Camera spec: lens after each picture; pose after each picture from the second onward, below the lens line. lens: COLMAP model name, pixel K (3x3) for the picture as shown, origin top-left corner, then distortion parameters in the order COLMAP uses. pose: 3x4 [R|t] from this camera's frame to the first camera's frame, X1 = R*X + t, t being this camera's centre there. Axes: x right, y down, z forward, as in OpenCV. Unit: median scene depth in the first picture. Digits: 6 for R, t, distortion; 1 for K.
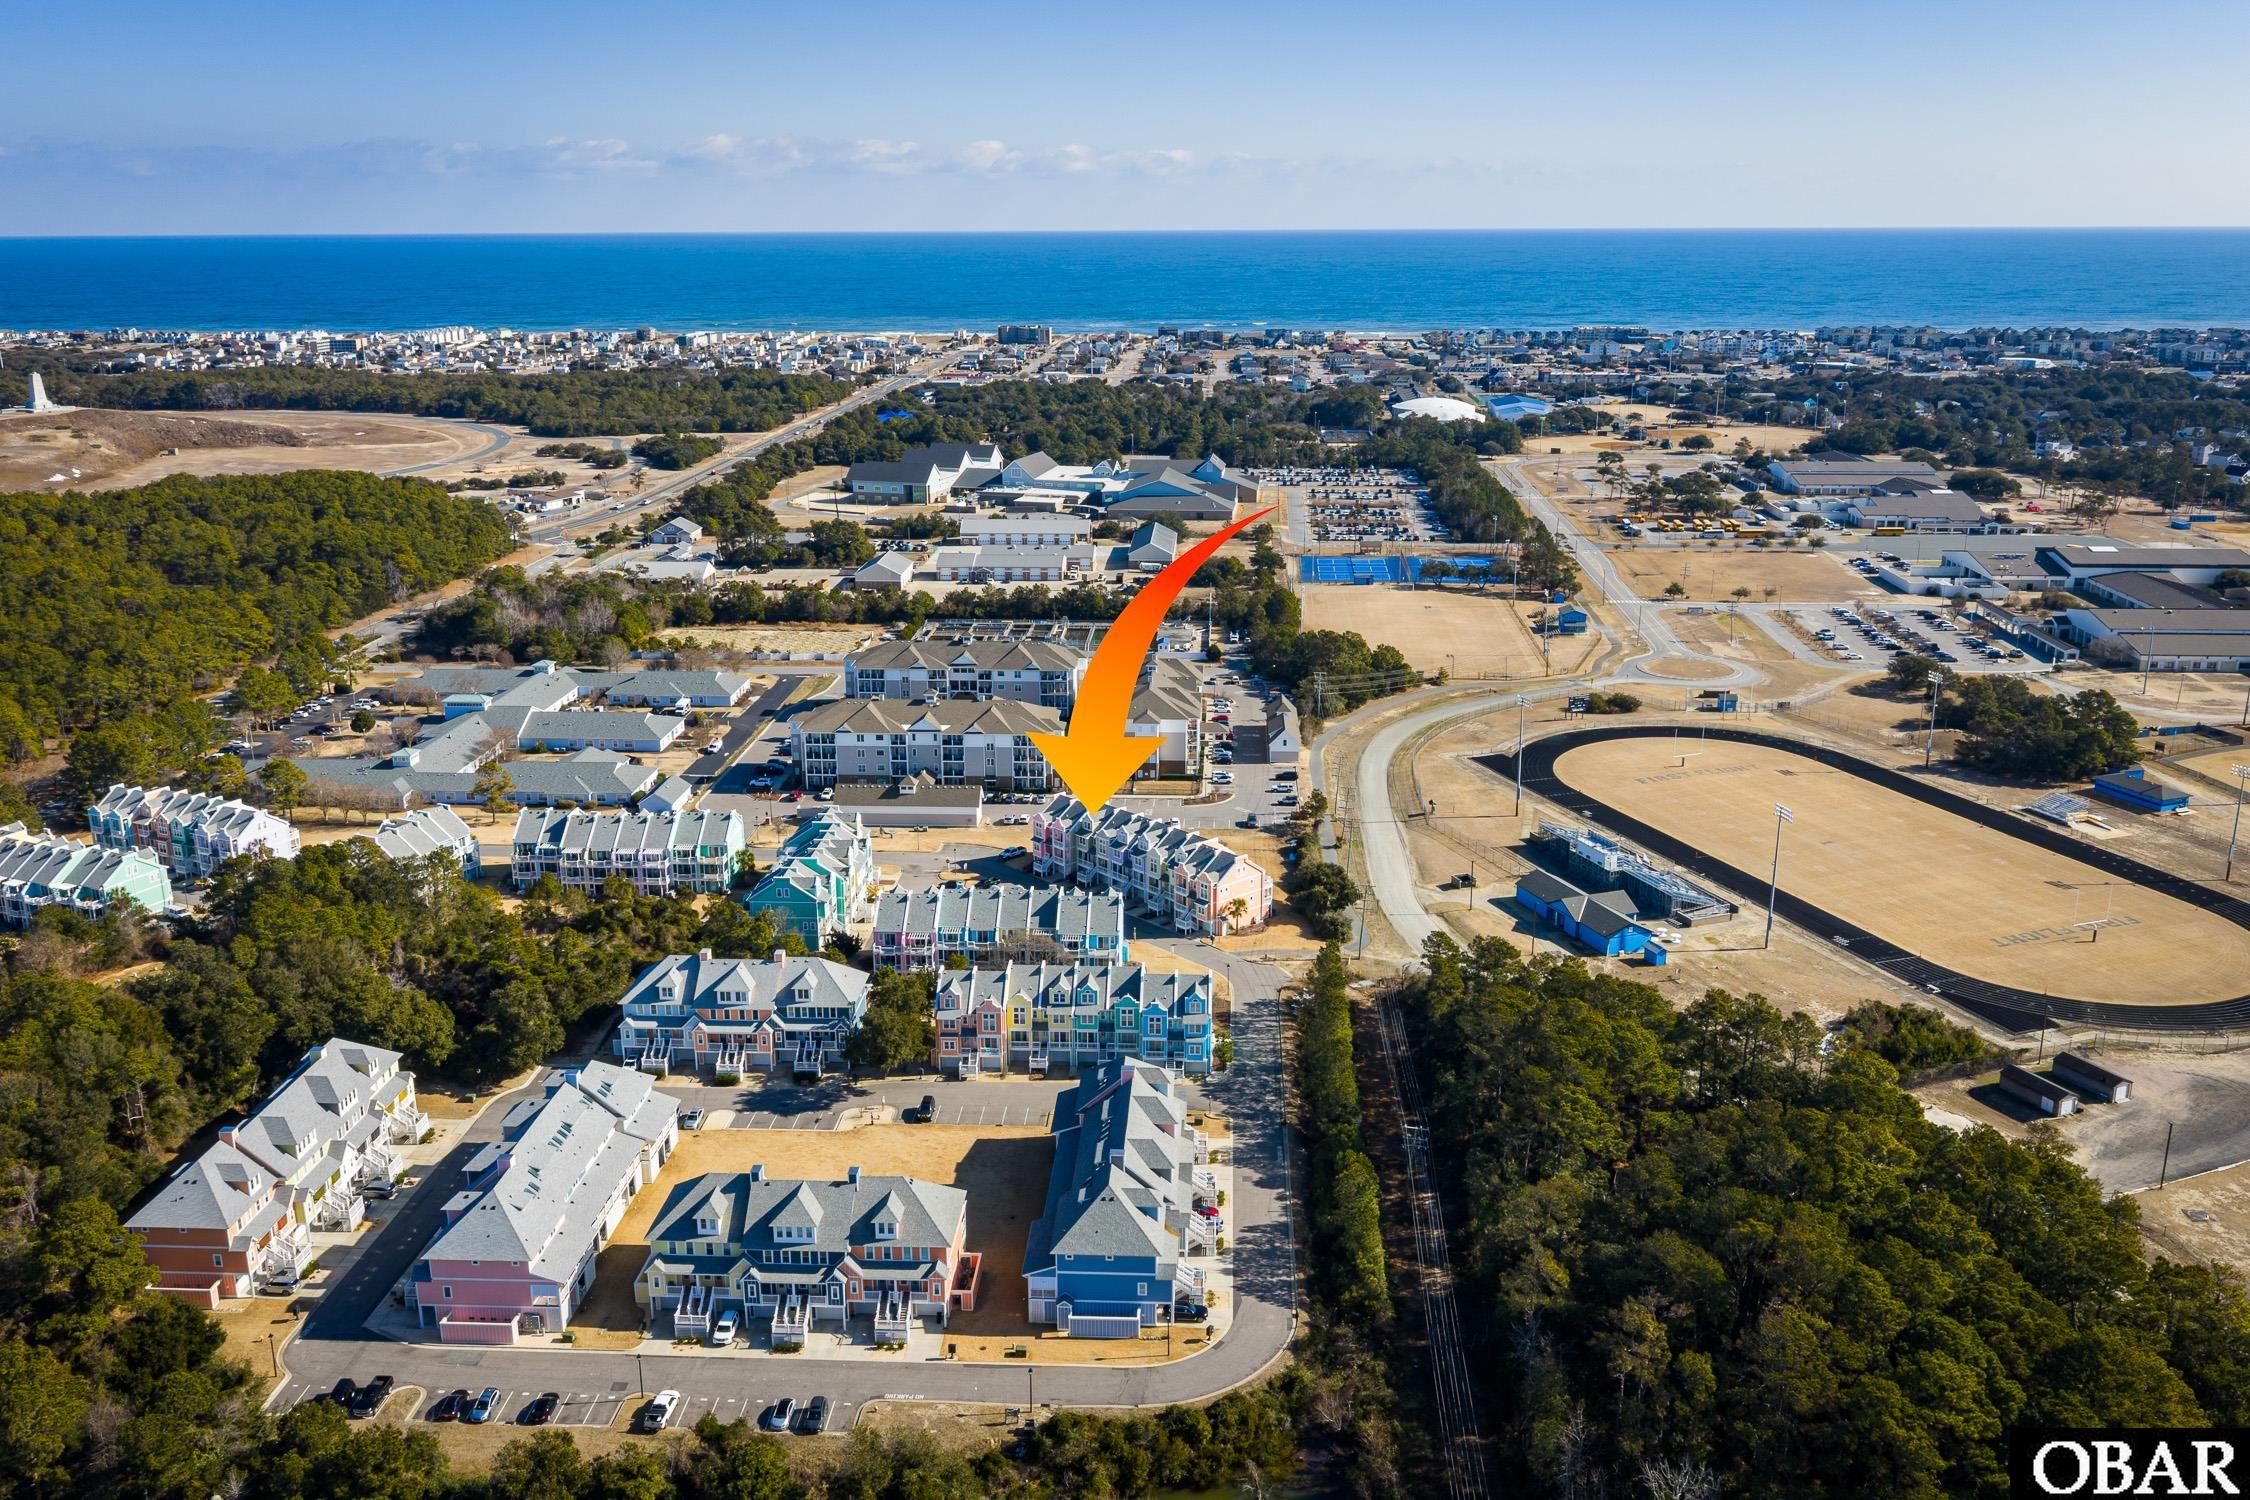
lens RADIAL K [[1850.0, 0, 1125.0], [0, 1850.0, 750.0], [0, 0, 1]] dist [-0.002376, -0.002250]
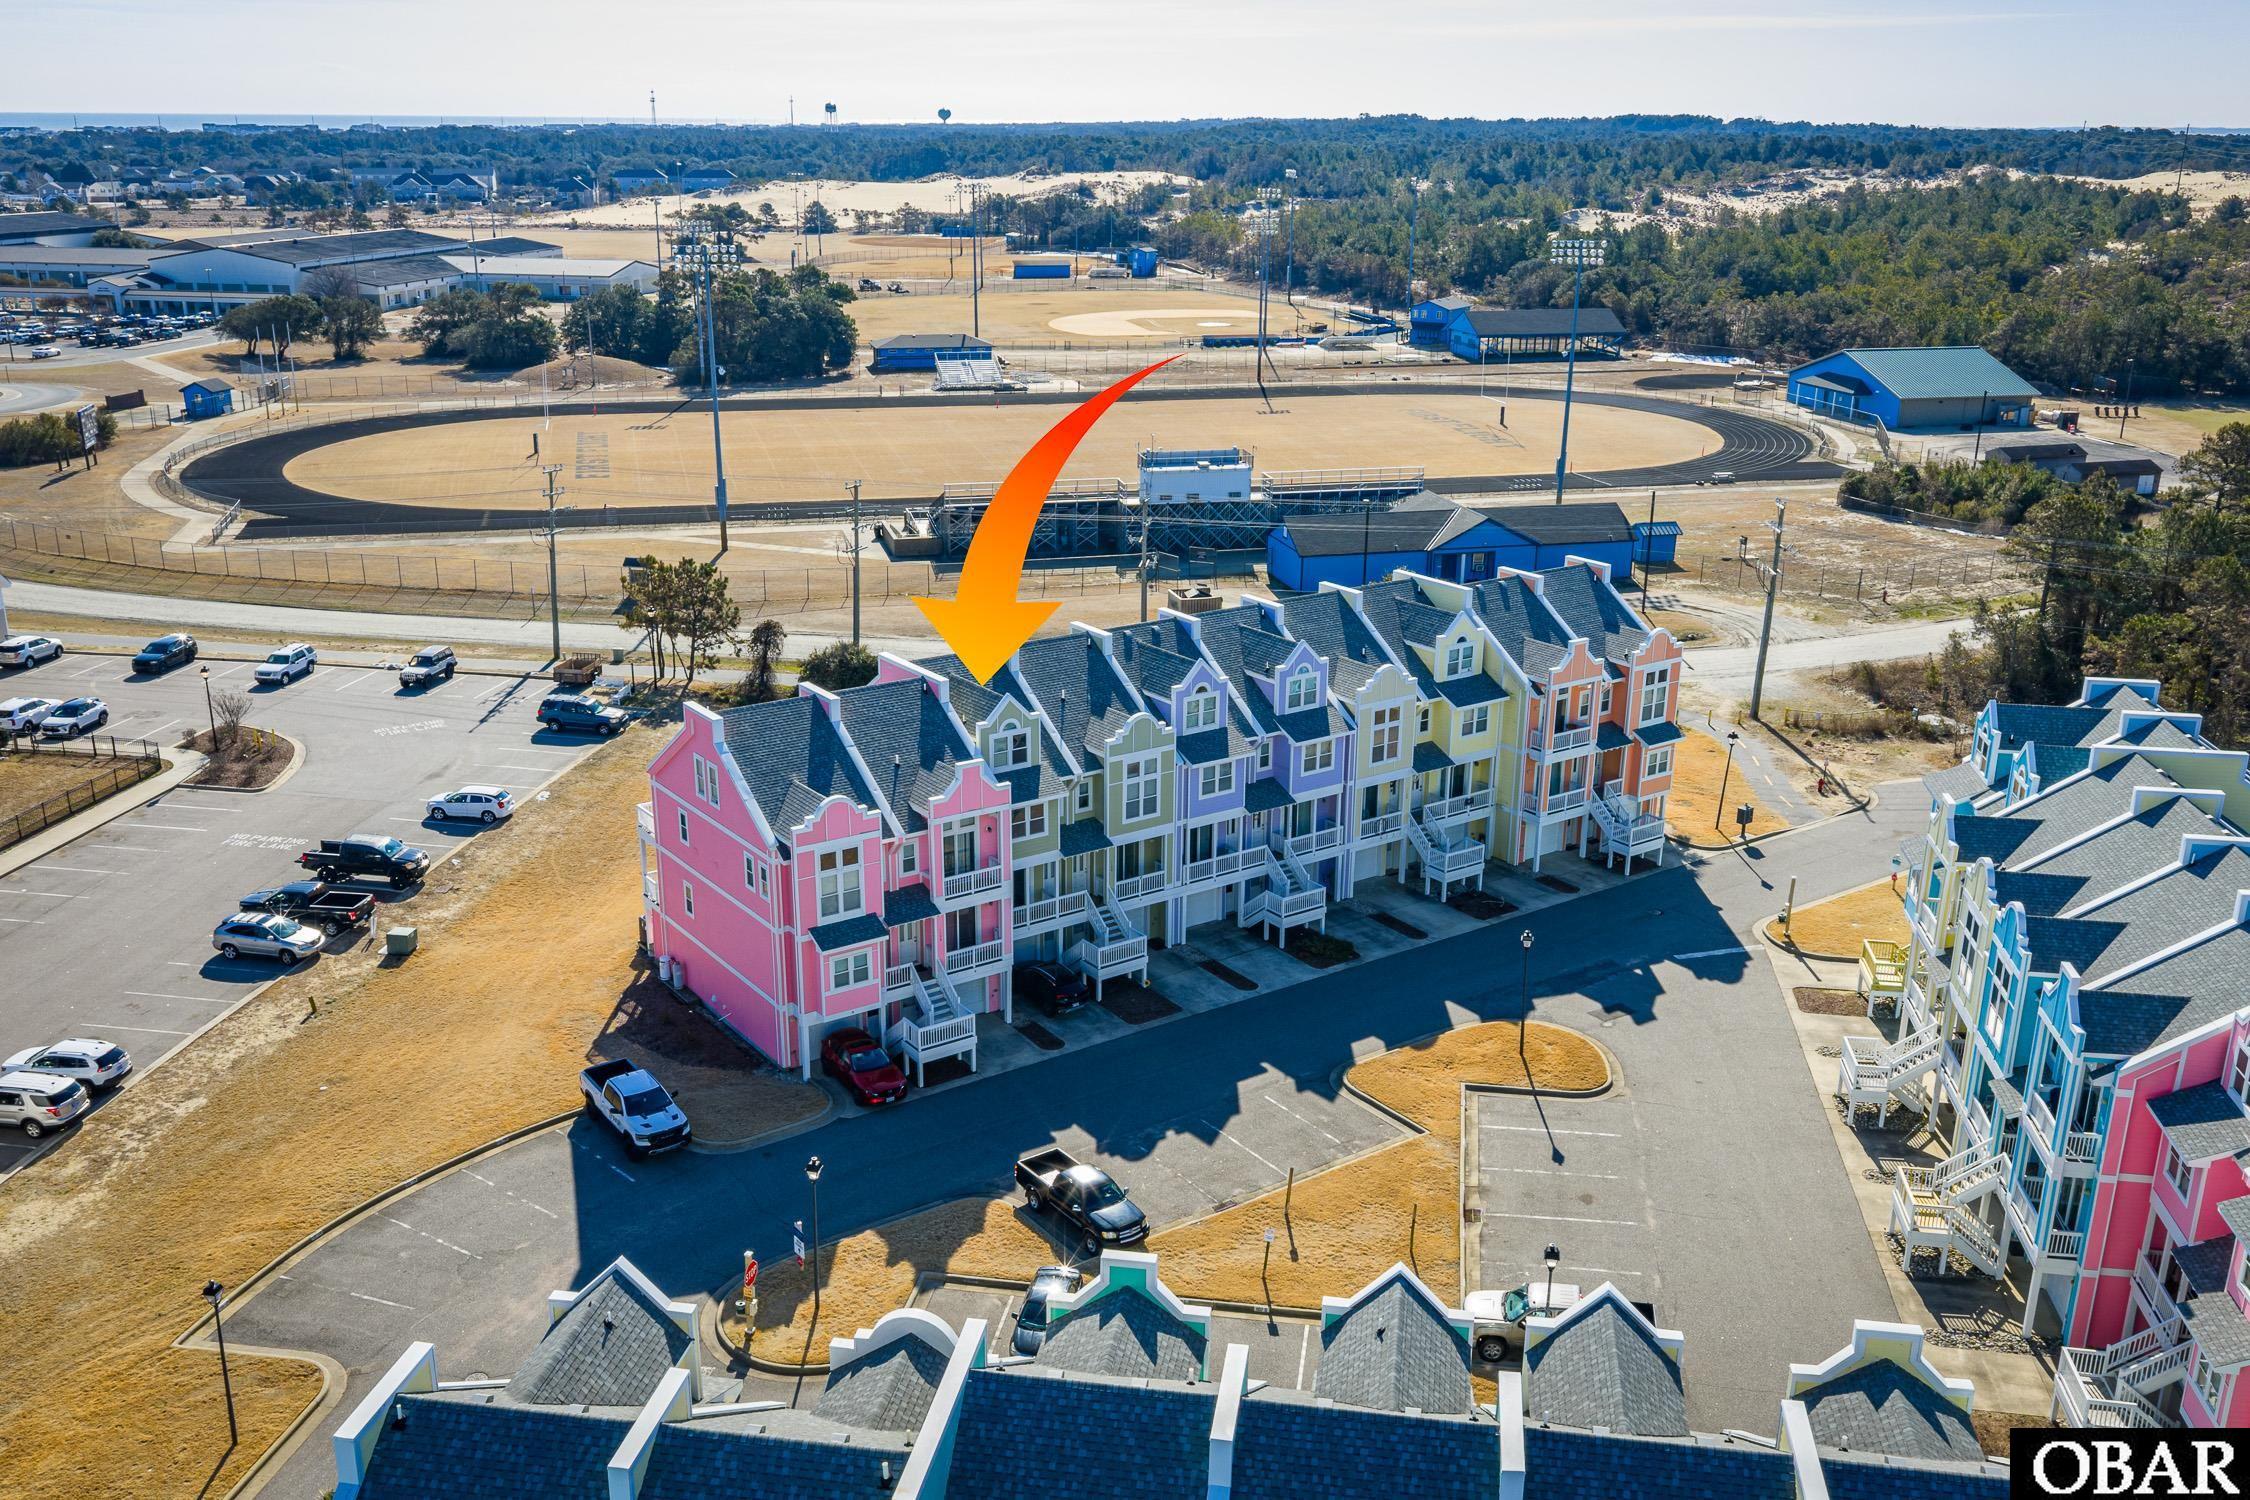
lens RADIAL K [[1977.0, 0, 1125.0], [0, 1977.0, 750.0], [0, 0, 1]] dist [0.002975, 0.000079]
pose [[0.115619, -0.294980, 0.948482, -0.217704], [0.266353, 0.929122, 0.256491, -0.013565], [-0.956916, 0.222976, 0.185993, 0.863272]]
